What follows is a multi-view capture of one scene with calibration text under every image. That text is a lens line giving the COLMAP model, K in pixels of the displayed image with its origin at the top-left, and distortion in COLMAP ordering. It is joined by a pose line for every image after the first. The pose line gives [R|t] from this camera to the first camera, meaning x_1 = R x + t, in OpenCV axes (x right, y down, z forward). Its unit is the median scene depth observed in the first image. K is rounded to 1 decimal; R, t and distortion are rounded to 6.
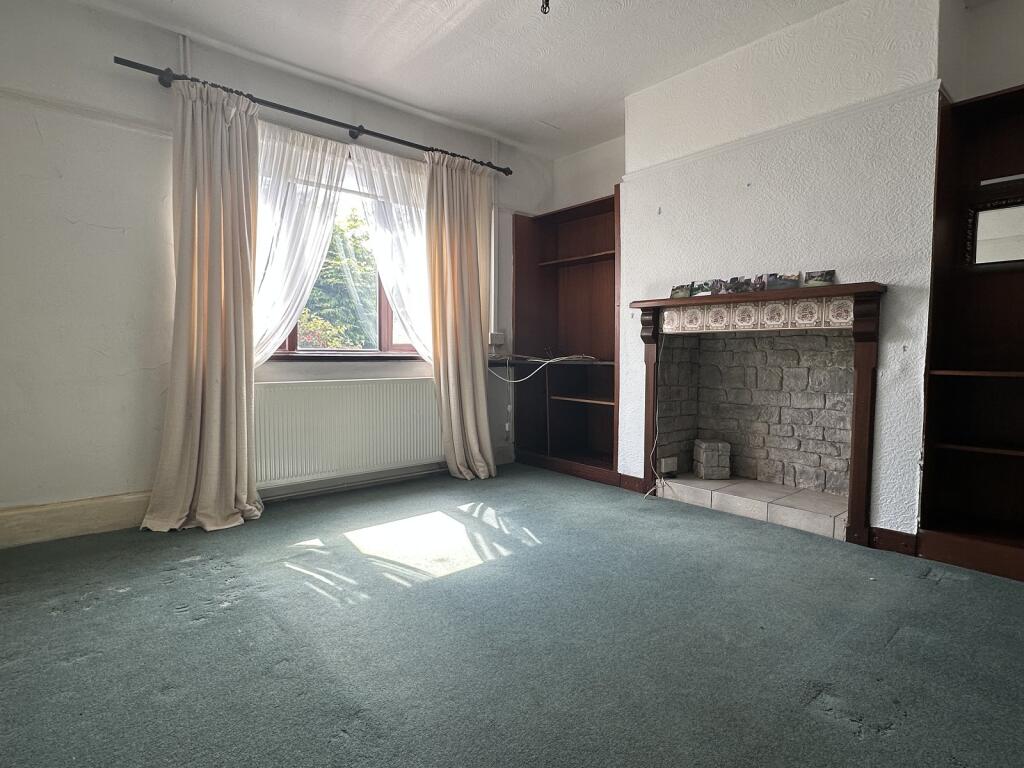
lens RADIAL K [[541.6, 0, 510.0], [0, 541.6, 381.6], [0, 0, 1]] dist [0.003175, 0.001093]
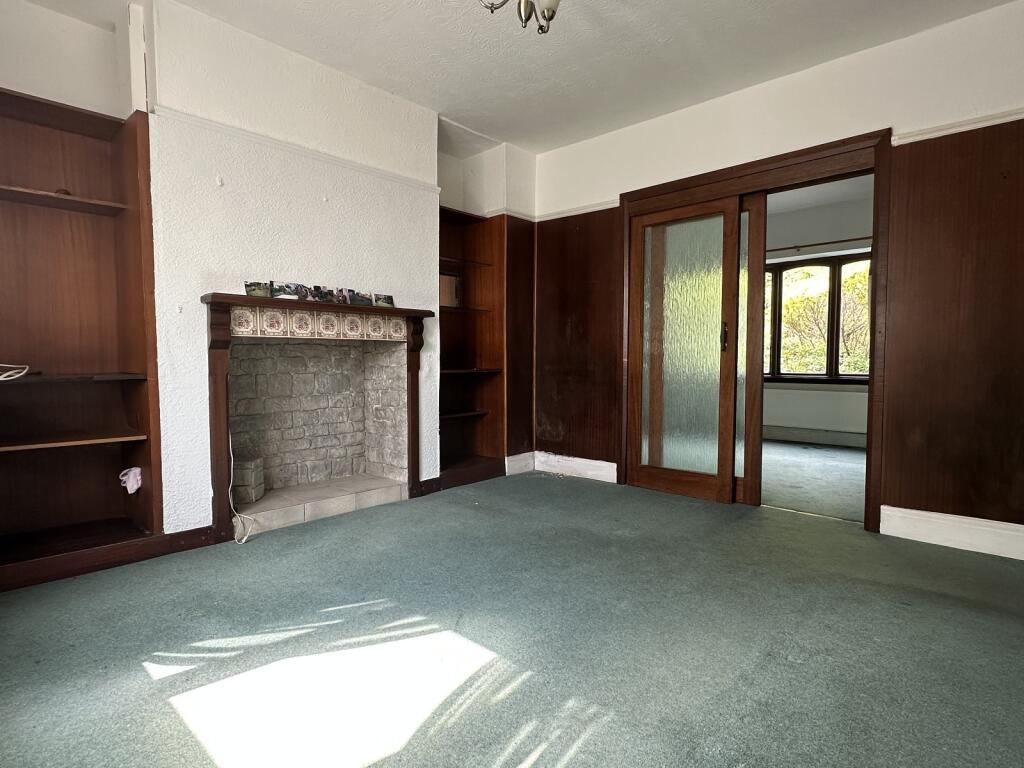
lens RADIAL K [[541.6, 0, 509.7], [0, 541.6, 383.6], [0, 0, 1]] dist [0.003175, 0.001093]
pose [[-0.110733, -0.048206, 0.992680, -0.638958], [0.053901, 0.997062, 0.054431, -0.045480], [-0.992388, 0.059533, -0.107809, 0.761870]]
